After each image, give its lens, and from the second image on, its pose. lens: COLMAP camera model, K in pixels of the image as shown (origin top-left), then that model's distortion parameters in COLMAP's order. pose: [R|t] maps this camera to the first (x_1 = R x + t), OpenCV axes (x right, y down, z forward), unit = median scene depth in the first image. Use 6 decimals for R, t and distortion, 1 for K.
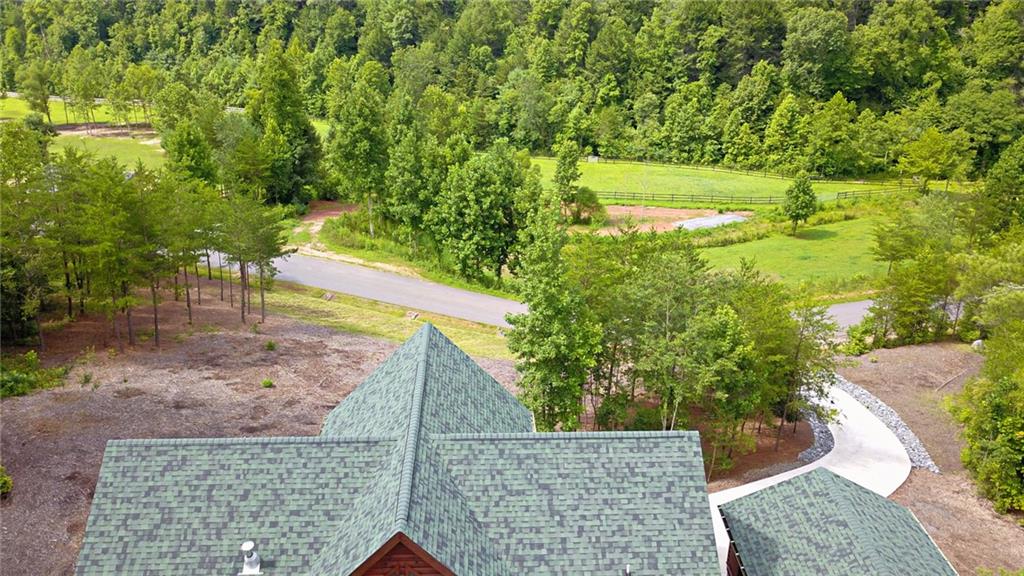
lens RADIAL K [[807.3, 0, 512.0], [0, 807.3, 288.0], [0, 0, 1]] dist [0.000240, 0.010401]
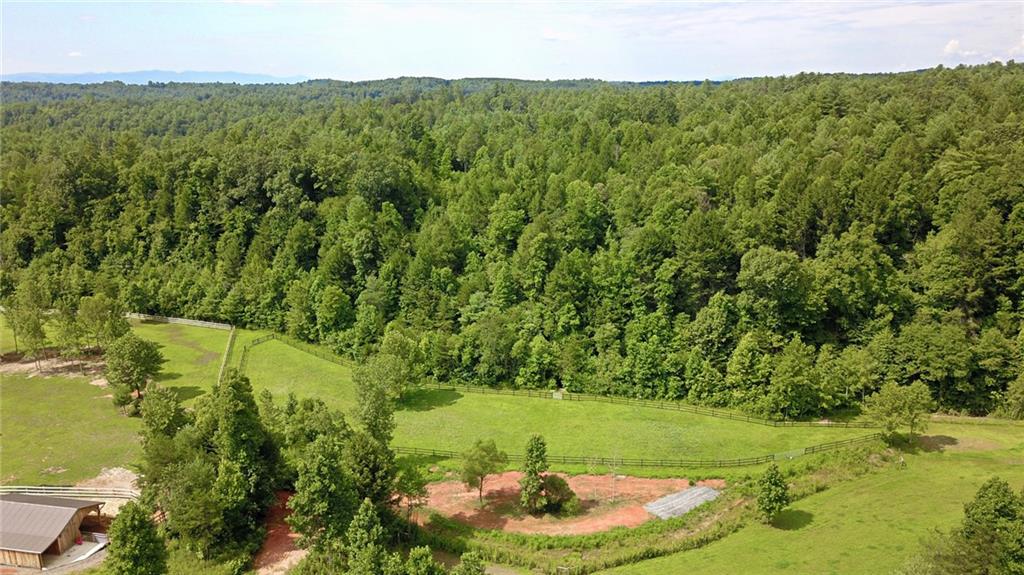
lens RADIAL K [[788.0, 0, 512.0], [0, 788.0, 287.5], [0, 0, 1]] dist [0.049973, -0.099790]
pose [[0.998235, -0.033016, 0.049362, 0.000719], [0.038775, 0.991932, -0.120693, -0.175419], [-0.044979, 0.122394, 0.991462, 0.020552]]
